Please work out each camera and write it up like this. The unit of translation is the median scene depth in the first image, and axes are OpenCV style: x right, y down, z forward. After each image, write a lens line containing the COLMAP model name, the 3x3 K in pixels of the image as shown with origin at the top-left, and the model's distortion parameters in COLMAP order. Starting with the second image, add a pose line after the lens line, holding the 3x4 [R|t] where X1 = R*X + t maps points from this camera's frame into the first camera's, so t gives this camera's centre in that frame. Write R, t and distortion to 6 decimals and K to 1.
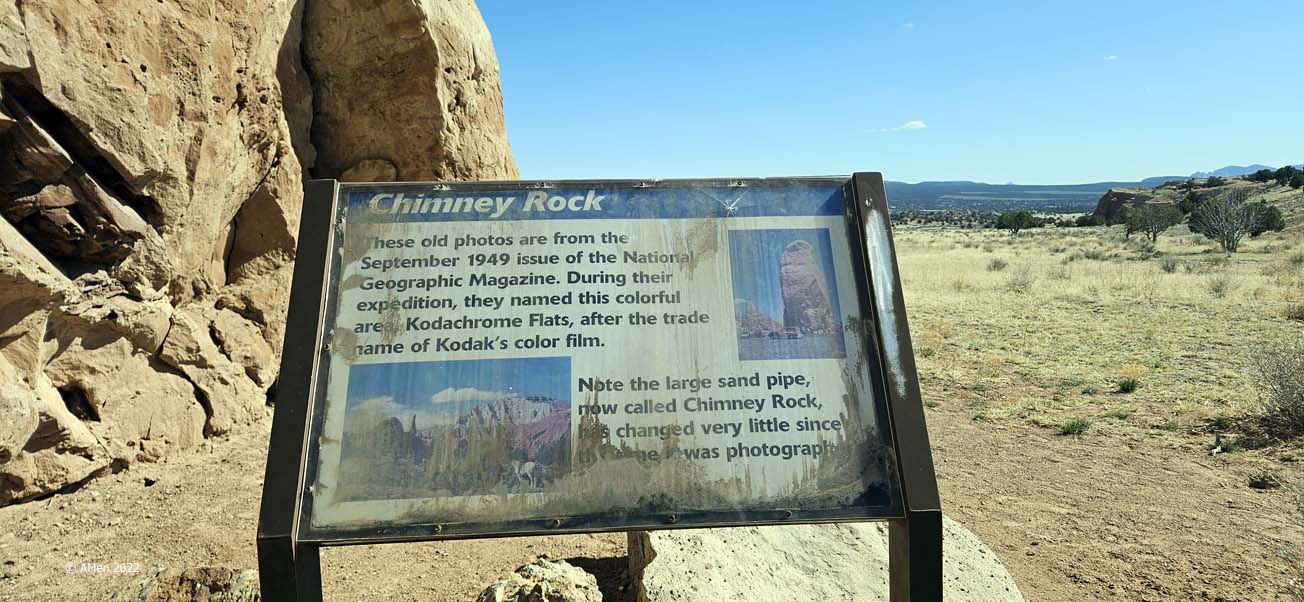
lens RADIAL K [[889.4, 0, 651.8], [0, 889.4, 301.0], [0, 0, 1]] dist [0.046467, -0.014140]
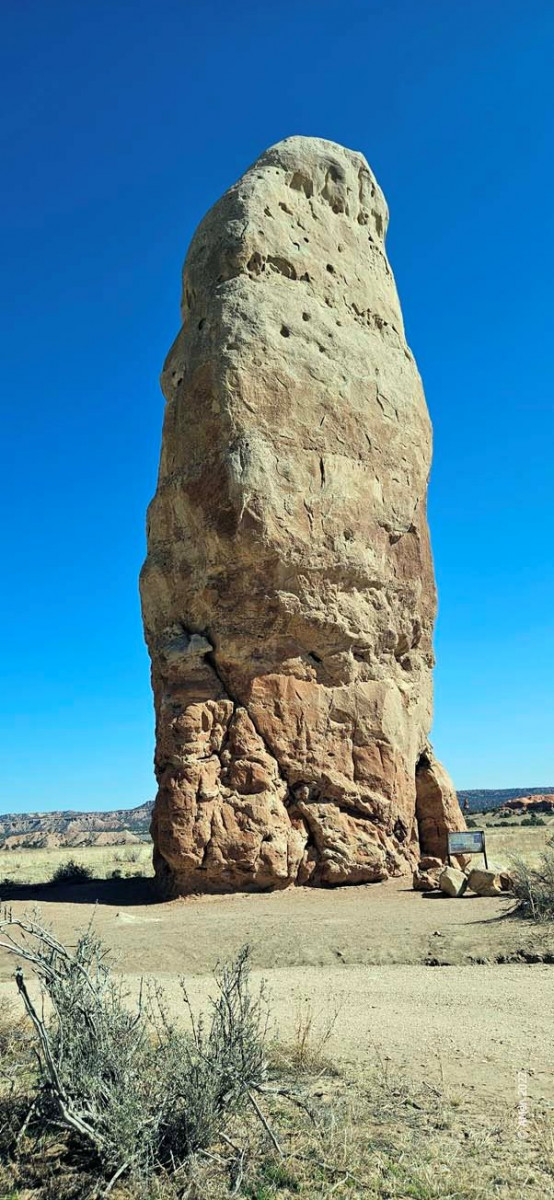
lens RADIAL K [[818.5, 0, 272.9], [0, 818.5, 608.5], [0, 0, 1]] dist [0.046467, -0.014140]
pose [[0.925172, -0.134116, -0.355062, 0.564125], [0.009591, 0.943450, -0.331375, 0.207910], [0.379426, 0.303174, 0.874140, -3.201594]]
